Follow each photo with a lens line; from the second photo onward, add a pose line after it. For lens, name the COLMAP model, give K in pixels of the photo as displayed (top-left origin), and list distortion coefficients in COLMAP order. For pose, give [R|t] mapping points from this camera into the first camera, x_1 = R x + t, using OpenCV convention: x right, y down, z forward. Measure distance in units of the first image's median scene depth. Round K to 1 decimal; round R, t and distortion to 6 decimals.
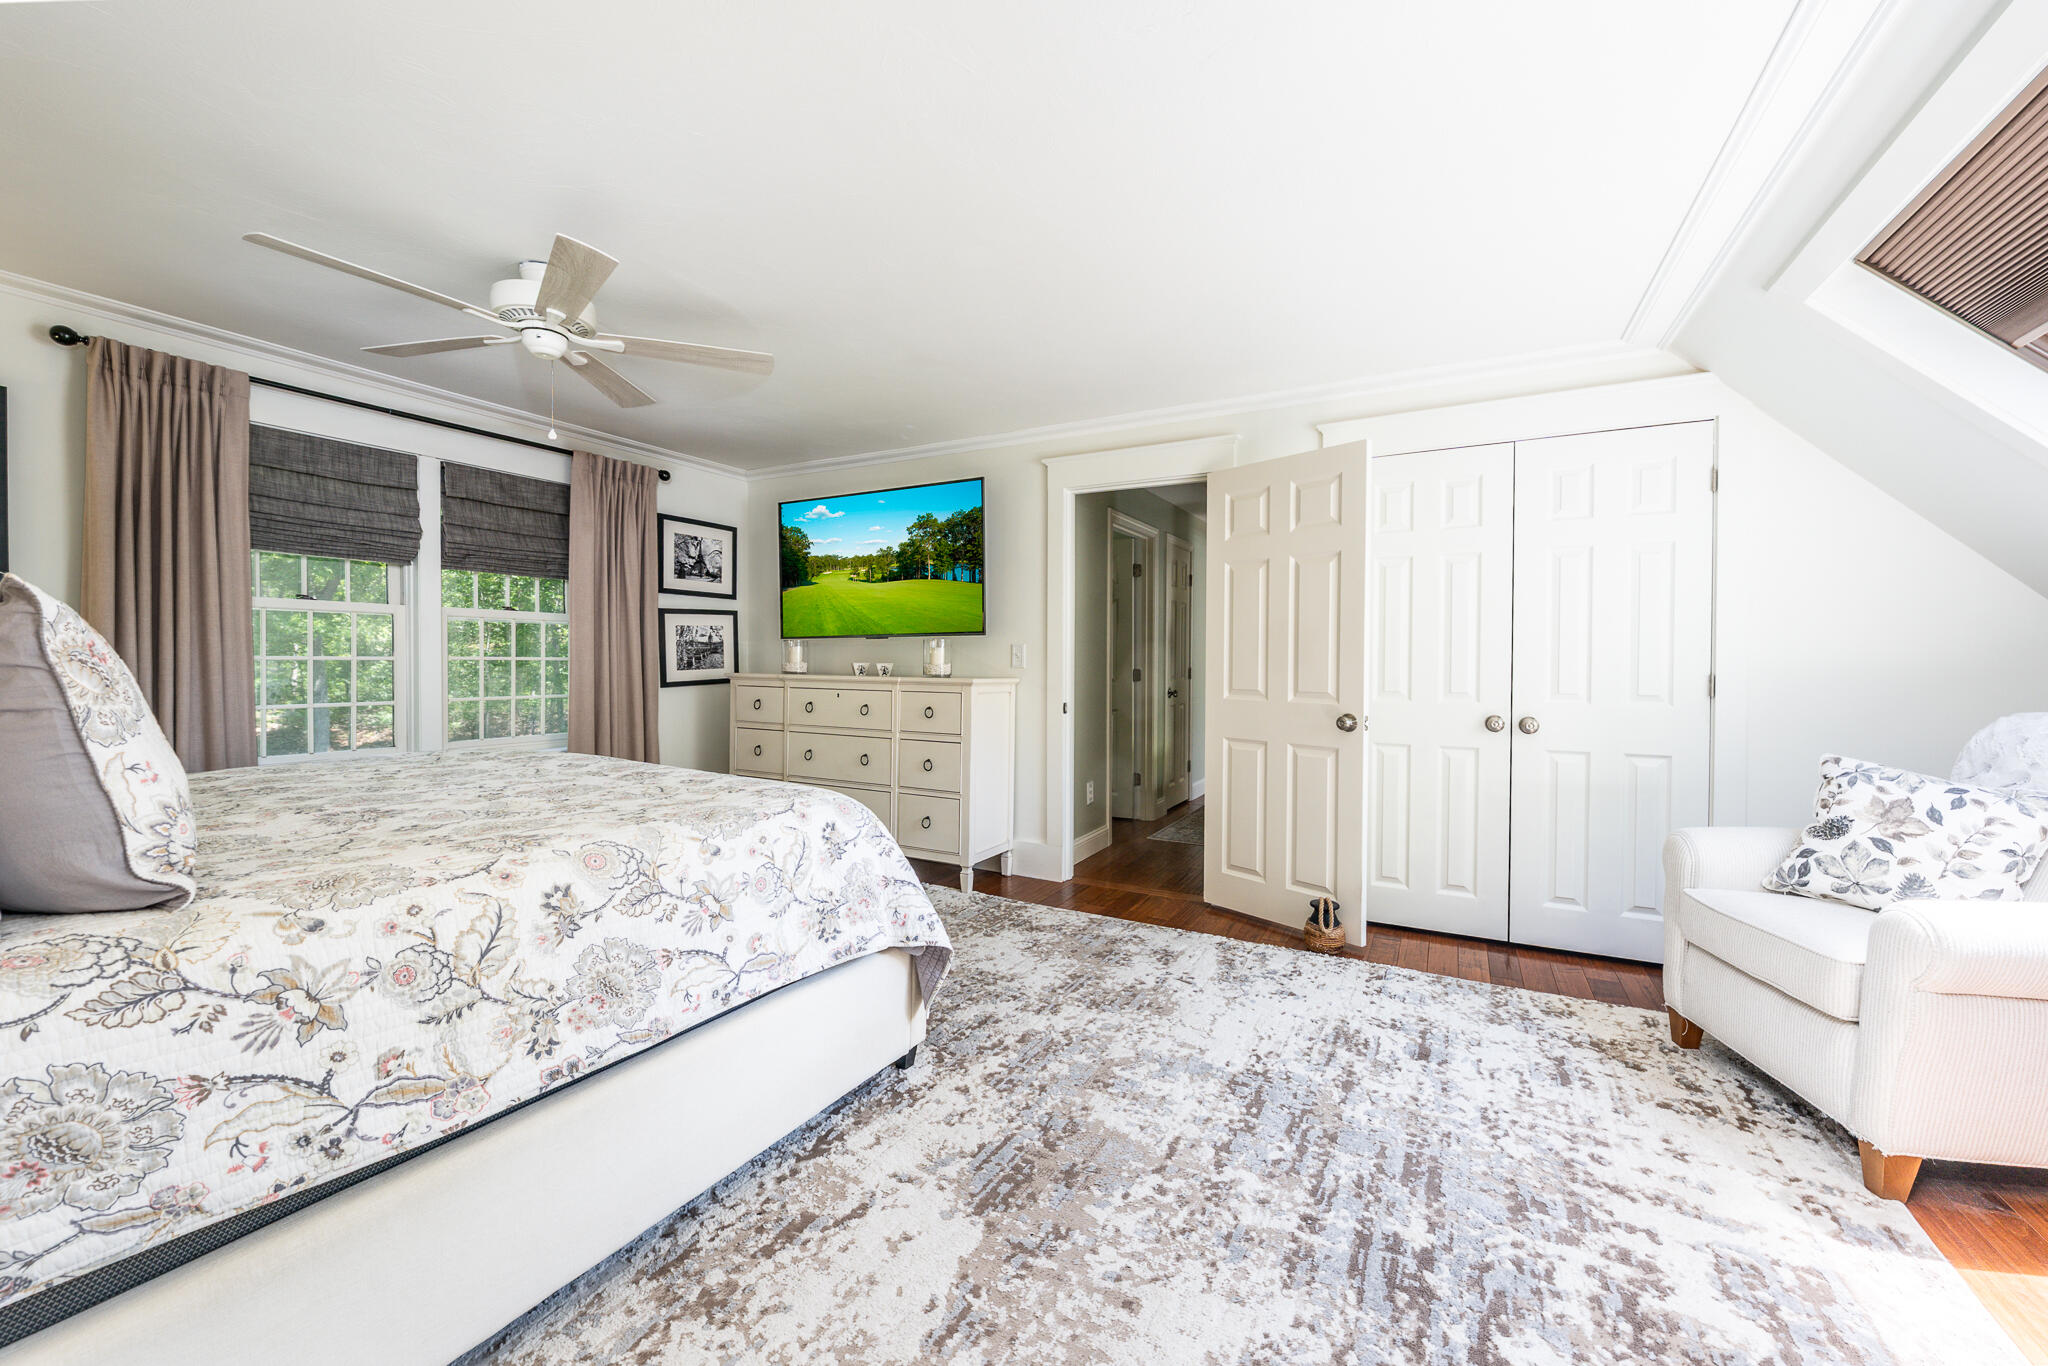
lens RADIAL K [[790.5, 0, 1013.9], [0, 790.5, 660.6], [0, 0, 1]] dist [-0.000462, 0.000209]
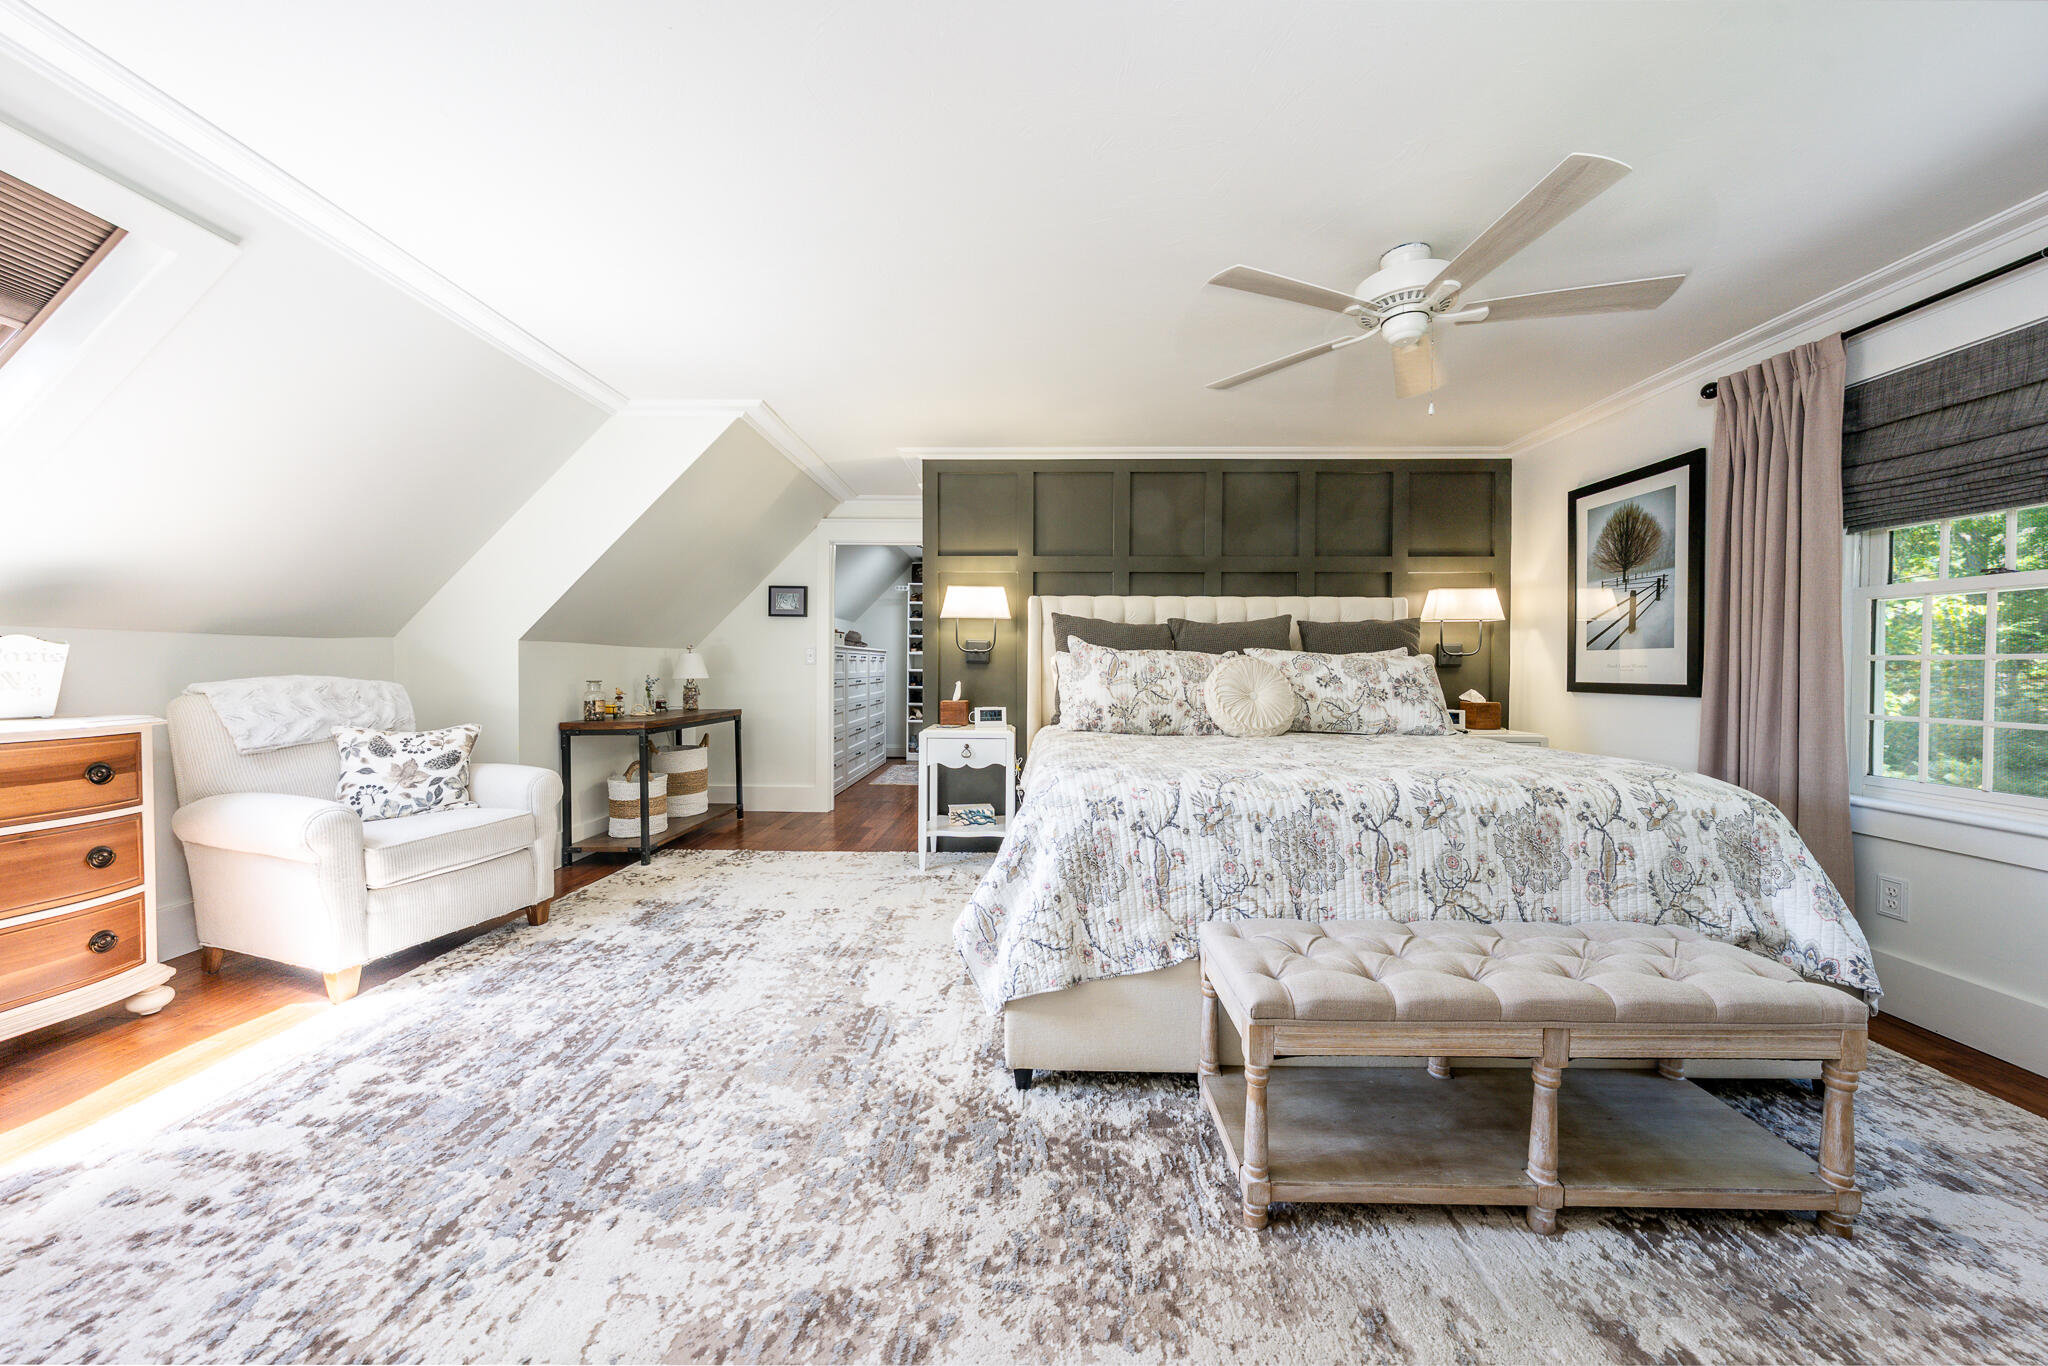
lens RADIAL K [[679.6, 0, 1021.8], [0, 679.6, 673.8], [0, 0, 1]] dist [-0.001216, -0.000146]
pose [[-0.877253, -0.005267, -0.480000, 0.295613], [-0.011802, 0.999874, 0.010597, 0.026910], [0.479884, 0.014961, -0.877204, 2.017671]]
